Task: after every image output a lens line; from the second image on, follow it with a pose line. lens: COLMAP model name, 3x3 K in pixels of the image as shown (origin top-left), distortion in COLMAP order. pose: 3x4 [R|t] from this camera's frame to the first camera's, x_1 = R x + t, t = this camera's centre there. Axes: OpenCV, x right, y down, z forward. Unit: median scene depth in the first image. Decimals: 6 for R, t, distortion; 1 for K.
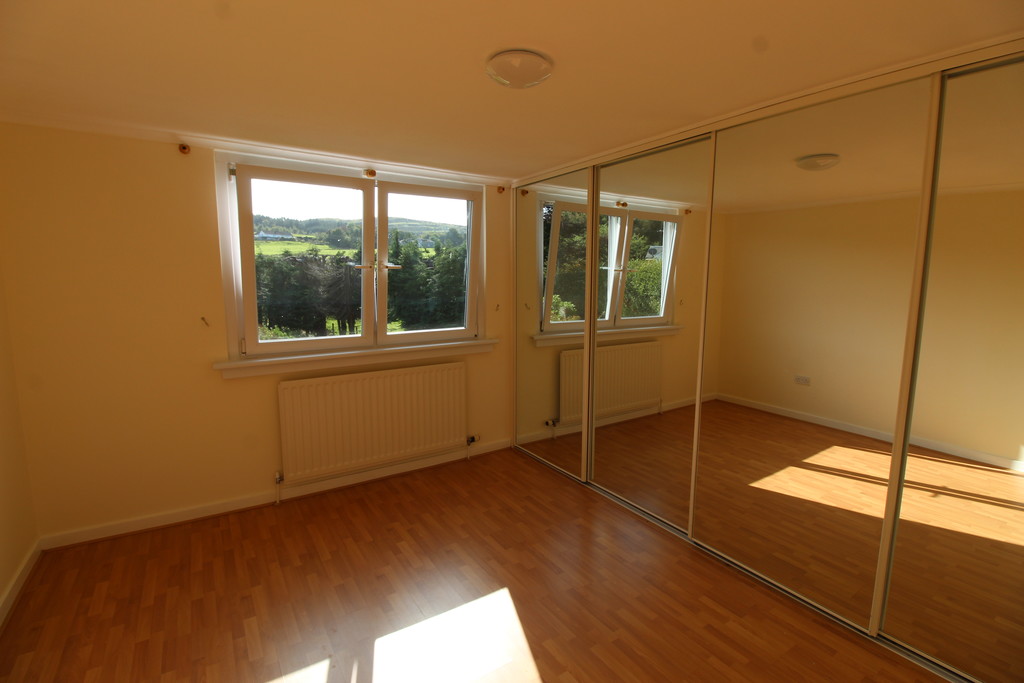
lens RADIAL K [[476.4, 0, 515.1], [0, 476.4, 335.4], [0, 0, 1]] dist [0.001888, -0.014808]
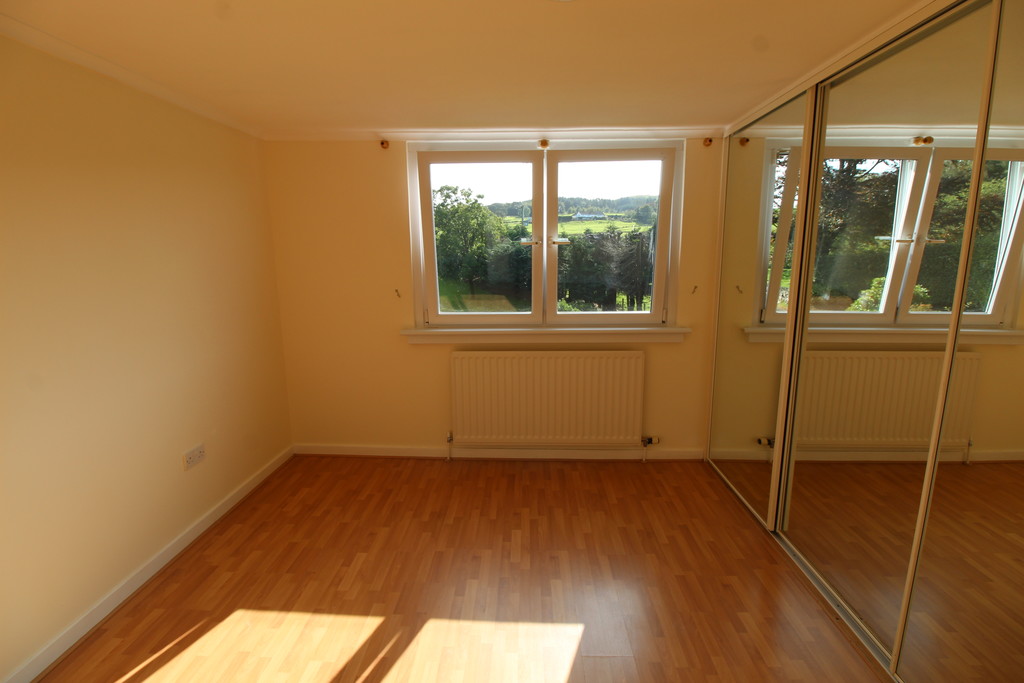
lens RADIAL K [[476.4, 0, 515.1], [0, 476.4, 335.4], [0, 0, 1]] dist [0.001888, -0.014808]
pose [[0.810609, 0.090906, -0.578488, 0.197082], [-0.062440, 0.995663, 0.068969, -0.017648], [0.582249, -0.019786, 0.812770, 0.155950]]
